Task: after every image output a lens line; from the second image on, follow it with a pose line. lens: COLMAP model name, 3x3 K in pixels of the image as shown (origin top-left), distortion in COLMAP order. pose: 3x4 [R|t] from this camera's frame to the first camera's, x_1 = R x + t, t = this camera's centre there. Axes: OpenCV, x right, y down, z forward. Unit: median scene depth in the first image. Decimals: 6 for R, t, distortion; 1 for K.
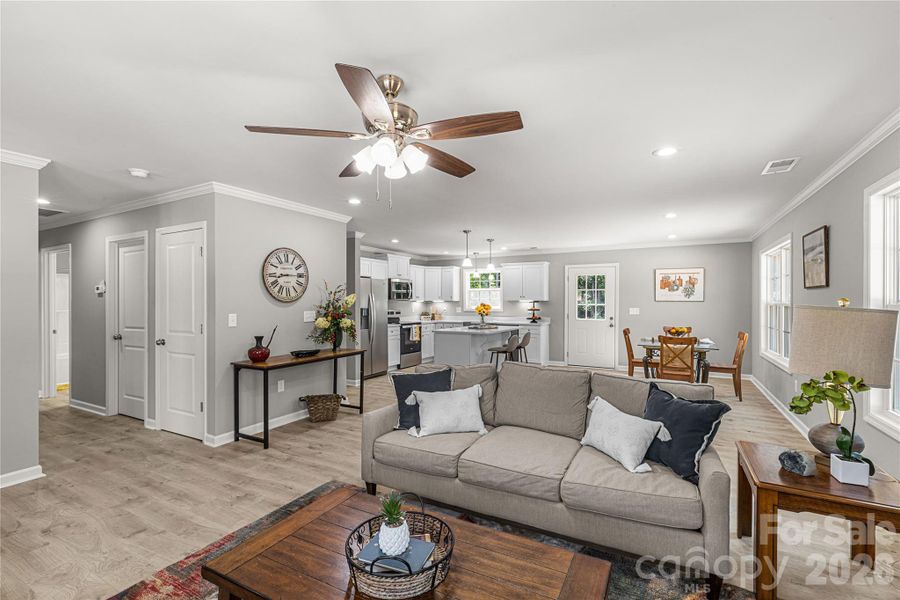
lens RADIAL K [[410.9, 0, 445.4], [0, 410.9, 303.3], [0, 0, 1]] dist [0.004276, 0.001585]
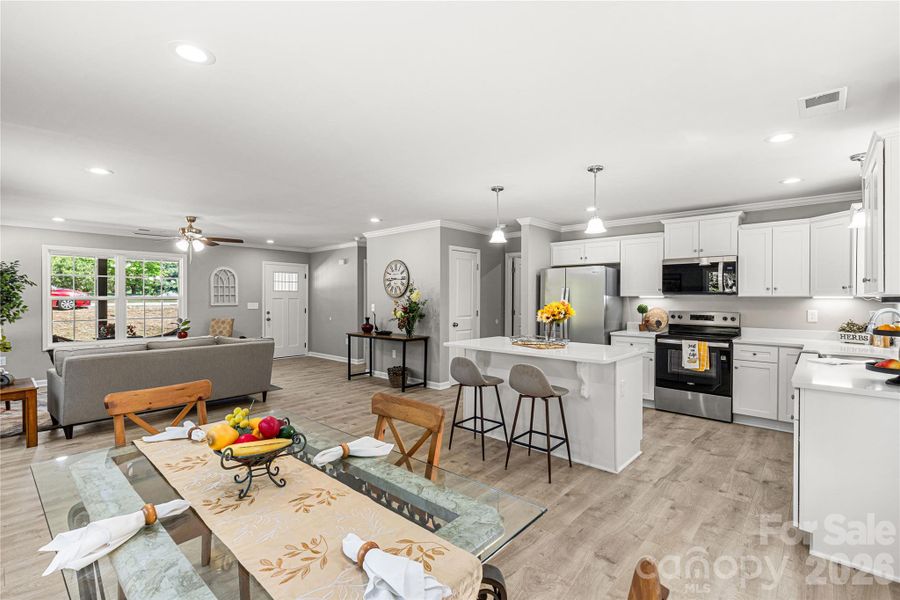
lens RADIAL K [[410.9, 0, 447.3], [0, 410.9, 300.4], [0, 0, 1]] dist [0.004276, 0.001585]
pose [[-0.233397, 0.010505, -0.972325, 0.549932], [-0.005545, 0.999911, 0.012135, -0.005917], [0.972366, 0.008224, -0.233318, 0.842564]]
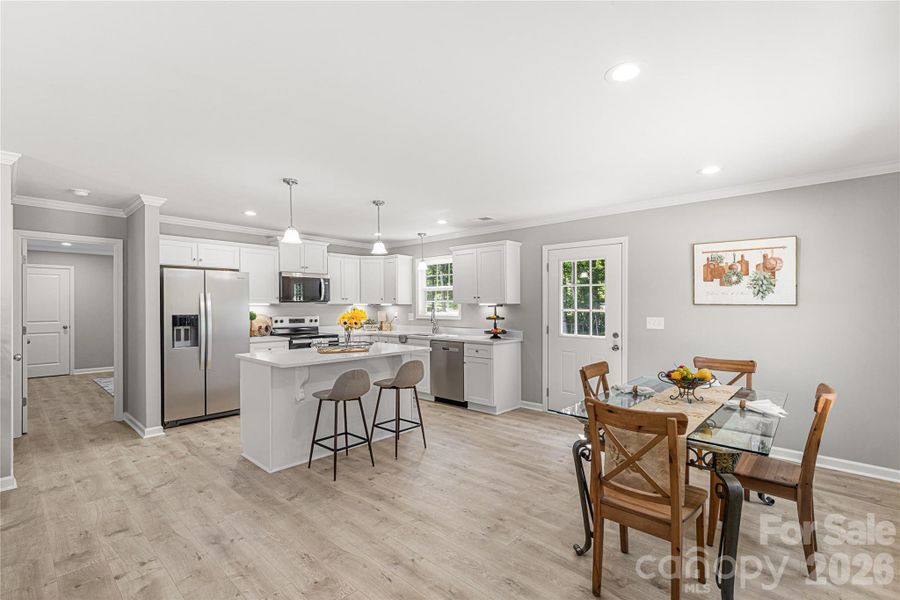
lens RADIAL K [[410.9, 0, 448.0], [0, 410.9, 305.4], [0, 0, 1]] dist [0.004276, 0.001585]
pose [[0.971742, 0.001631, -0.236041, 0.311604], [-0.002199, 0.999995, -0.002144, -0.002468], [0.236036, 0.002603, 0.971741, 0.392295]]
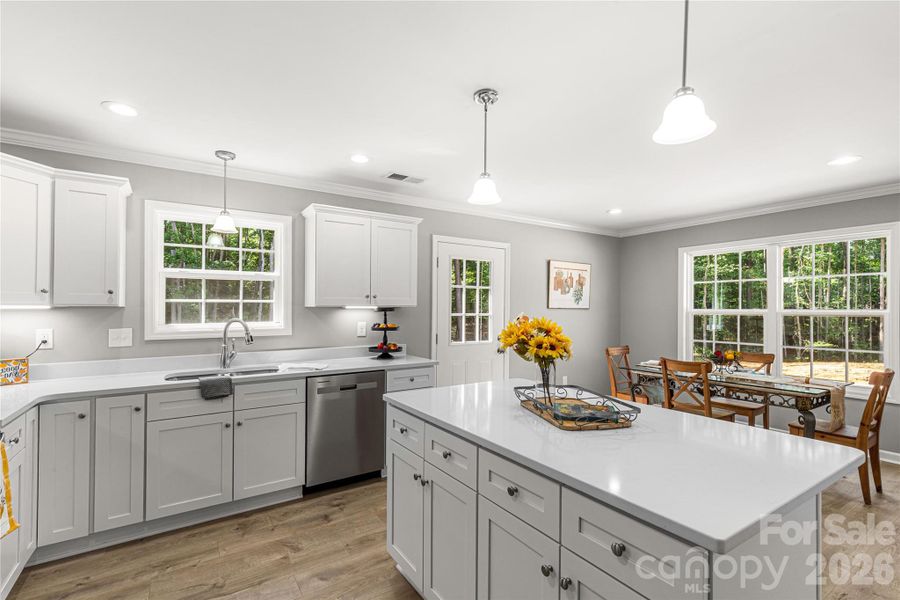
lens RADIAL K [[410.9, 0, 447.8], [0, 410.9, 304.4], [0, 0, 1]] dist [0.004276, 0.001585]
pose [[0.472851, 0.009498, 0.881091, -0.137186], [0.001801, 0.999929, -0.011745, -0.004092], [-0.881140, 0.007141, 0.472801, 0.789286]]
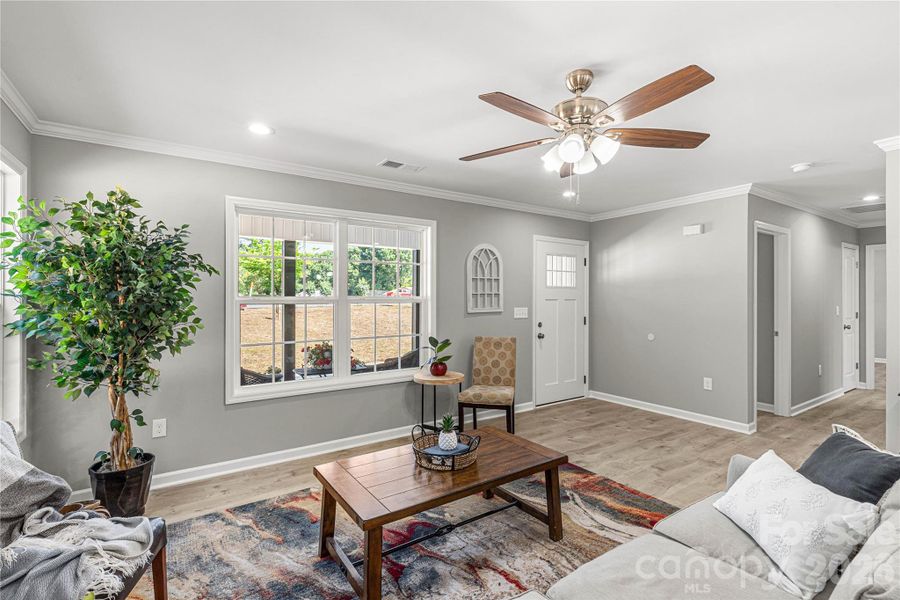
lens RADIAL K [[410.9, 0, 447.3], [0, 410.9, 298.1], [0, 0, 1]] dist [0.004276, 0.001585]
pose [[-0.470938, 0.005637, -0.882148, 0.224392], [-0.003701, 0.999958, 0.008366, -0.002748], [0.882159, 0.007205, -0.470897, 0.300289]]
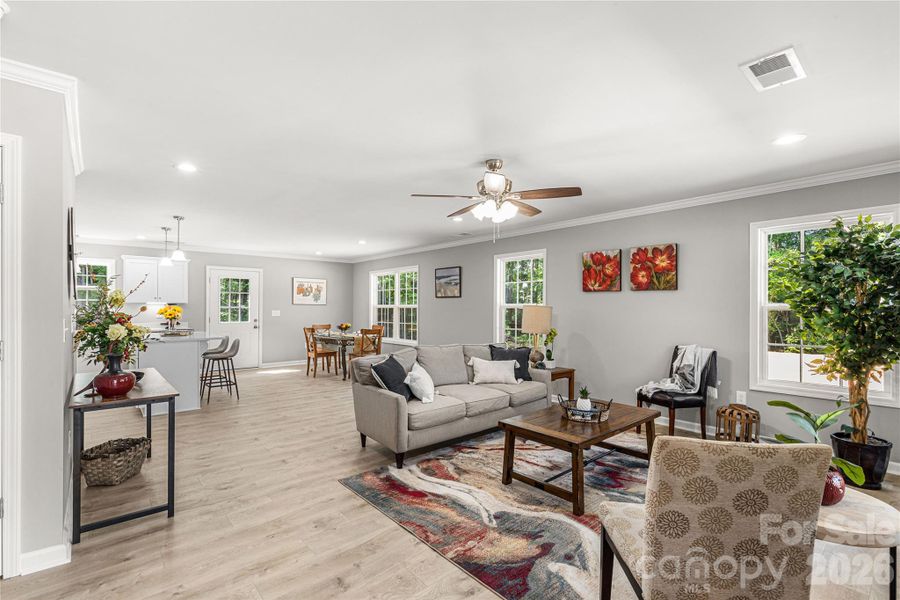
lens RADIAL K [[410.9, 0, 453.4], [0, 410.9, 307.9], [0, 0, 1]] dist [0.004276, 0.001585]
pose [[0.343097, -0.000487, 0.939300, -0.419693], [0.002801, 0.999996, -0.000505, 0.006381], [-0.939296, 0.002805, 0.343097, 0.152912]]
